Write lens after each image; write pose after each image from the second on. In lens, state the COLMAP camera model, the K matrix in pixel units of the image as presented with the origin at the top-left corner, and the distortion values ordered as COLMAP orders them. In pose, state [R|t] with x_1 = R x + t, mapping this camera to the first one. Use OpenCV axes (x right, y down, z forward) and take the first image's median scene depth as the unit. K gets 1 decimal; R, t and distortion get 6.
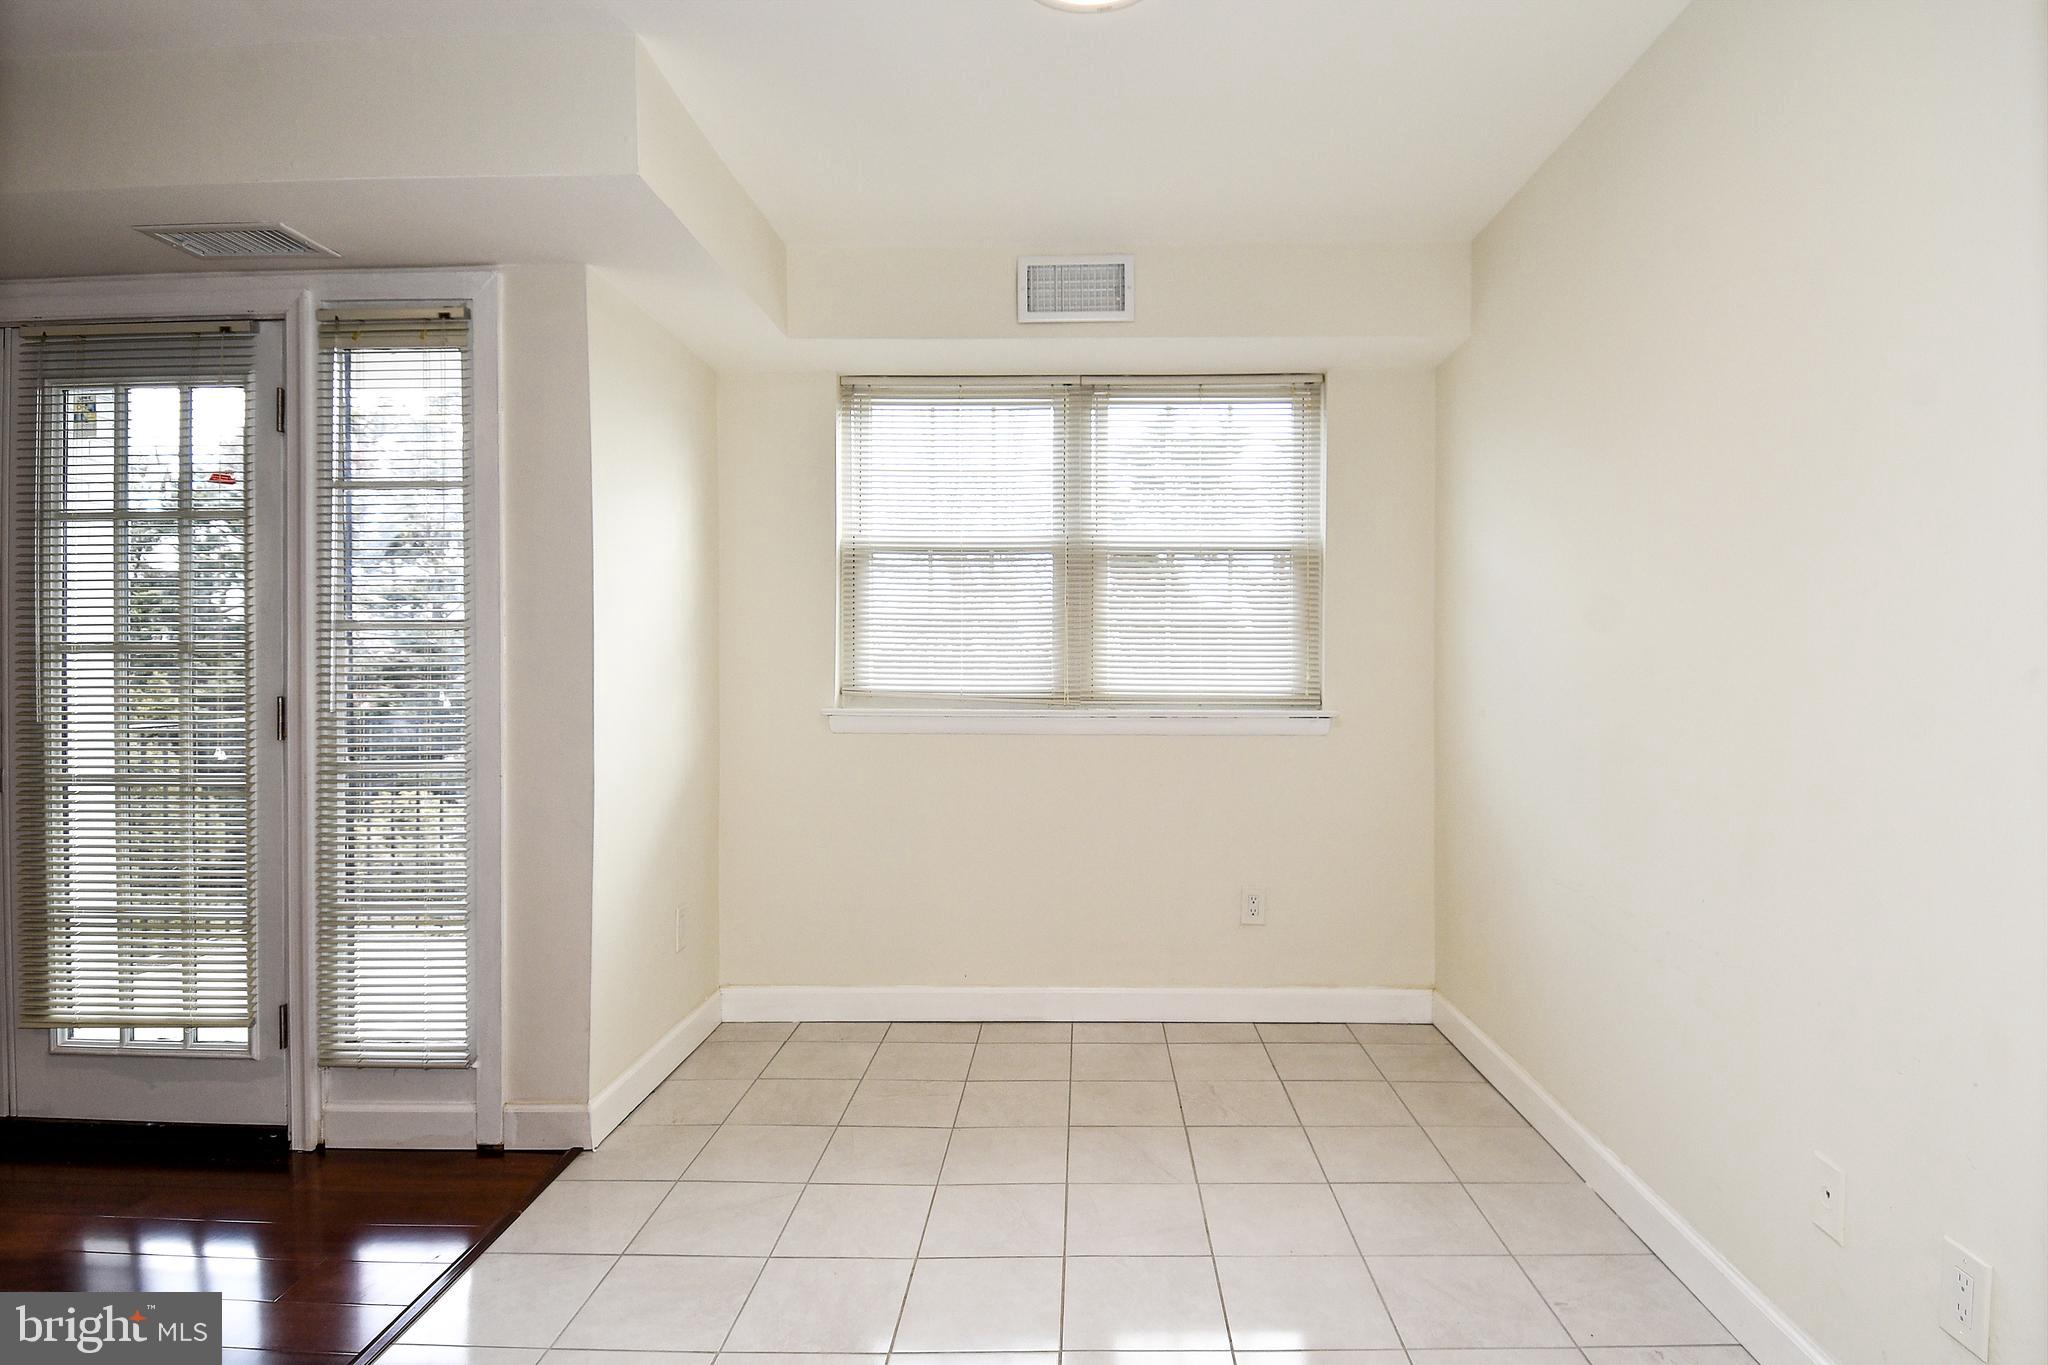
lens RADIAL K [[1048.5, 0, 960.9], [0, 1048.5, 676.9], [0, 0, 1]] dist [0.022771, -0.000976]
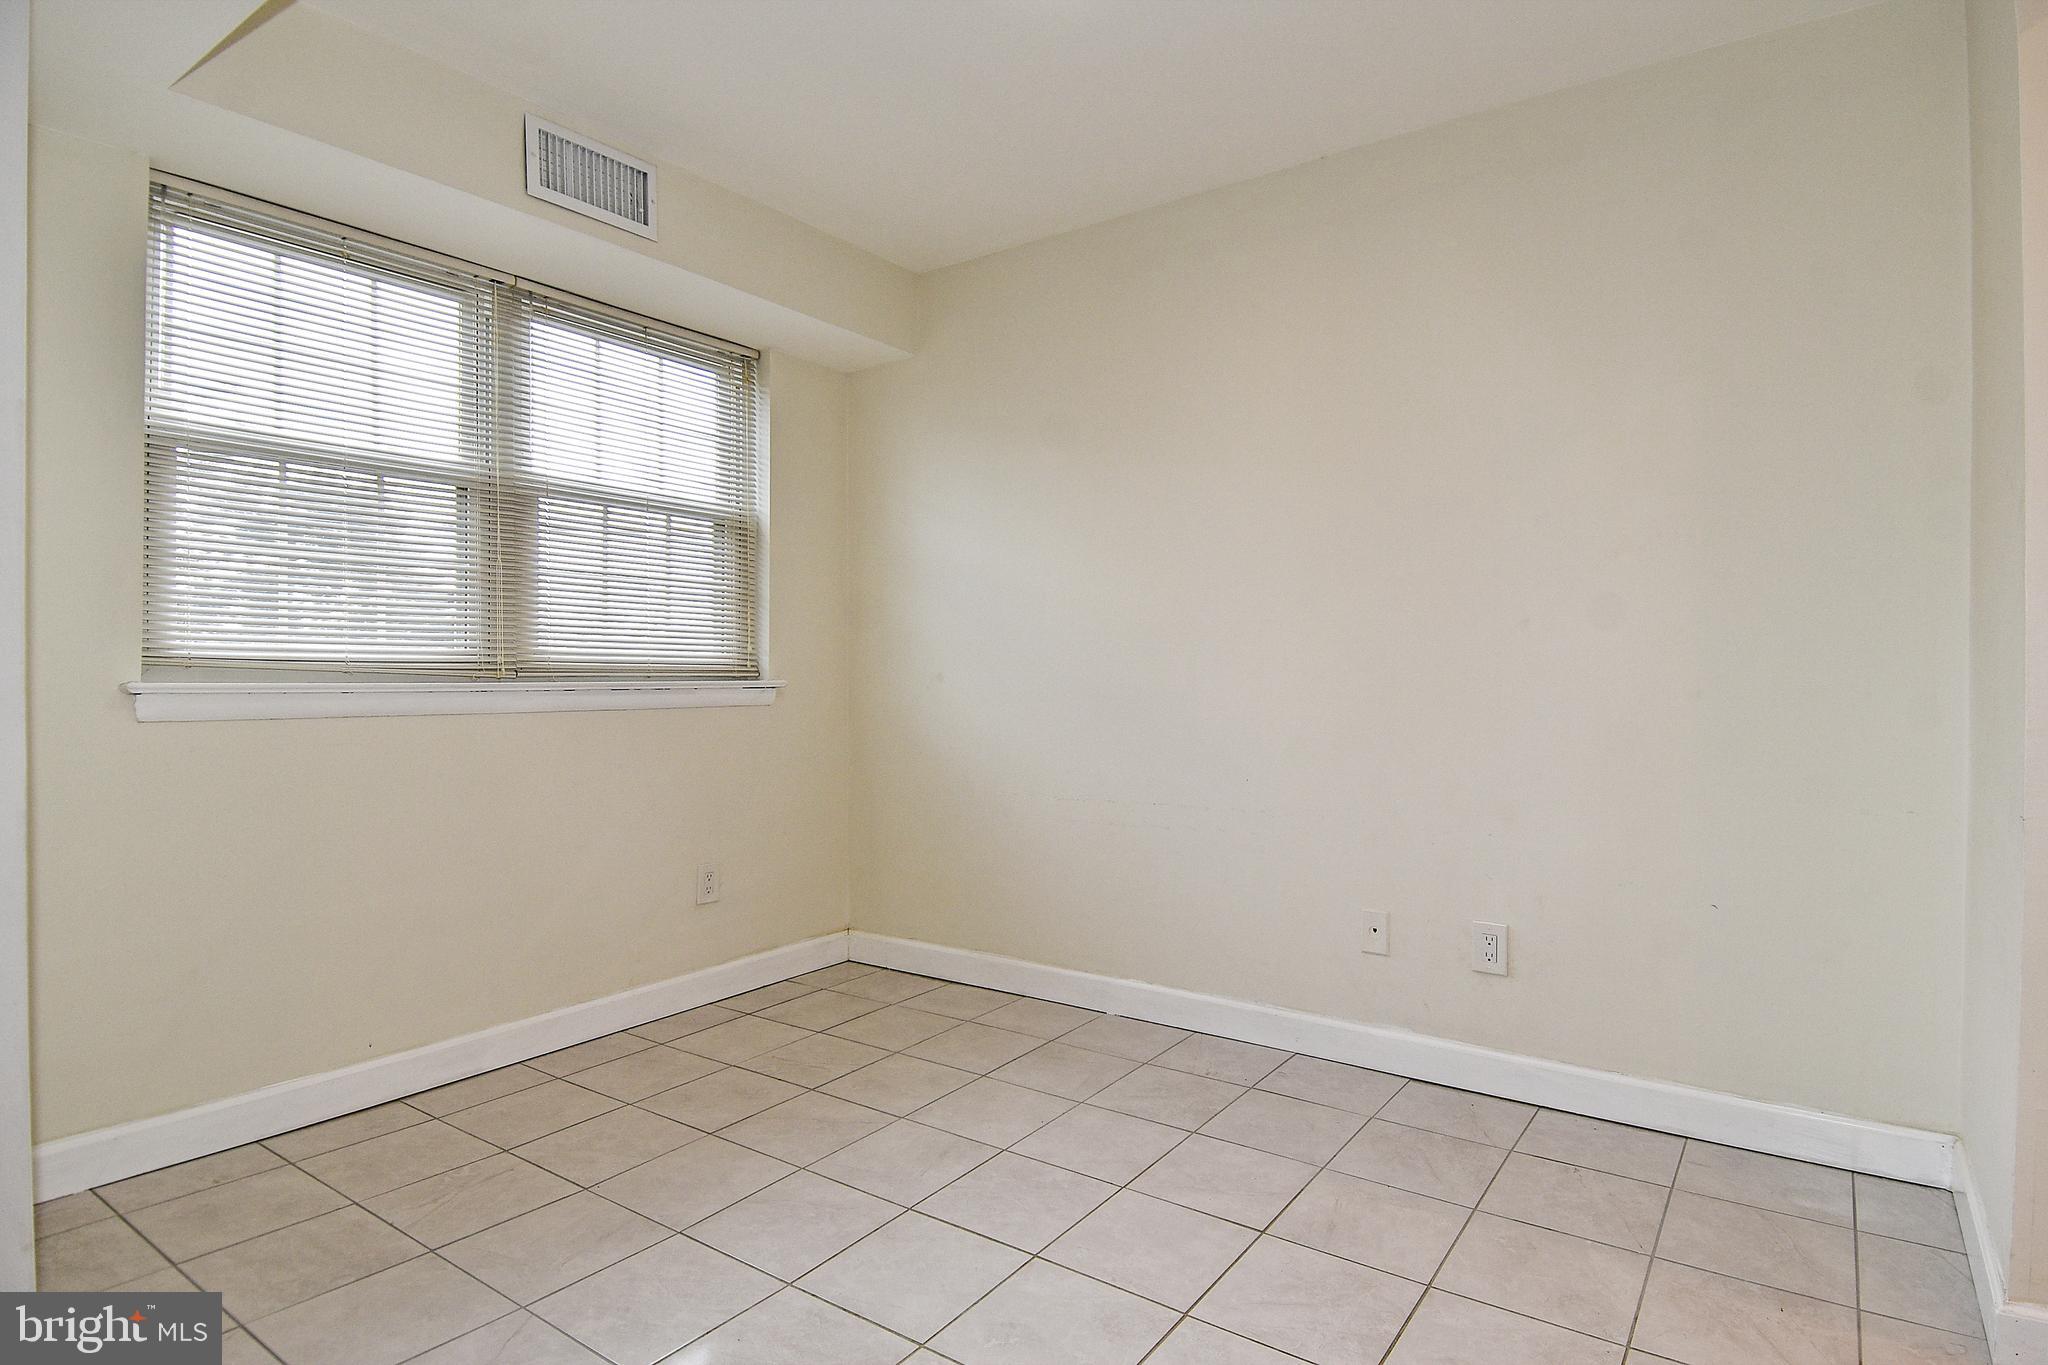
lens RADIAL K [[1083.2, 0, 1032.5], [0, 1083.2, 689.0], [0, 0, 1]] dist [0.031998, -0.030851]
pose [[0.554103, -0.007653, 0.832413, -0.383962], [0.006745, 0.999966, 0.004704, 0.036038], [-0.832421, 0.003008, 0.554135, 0.195369]]
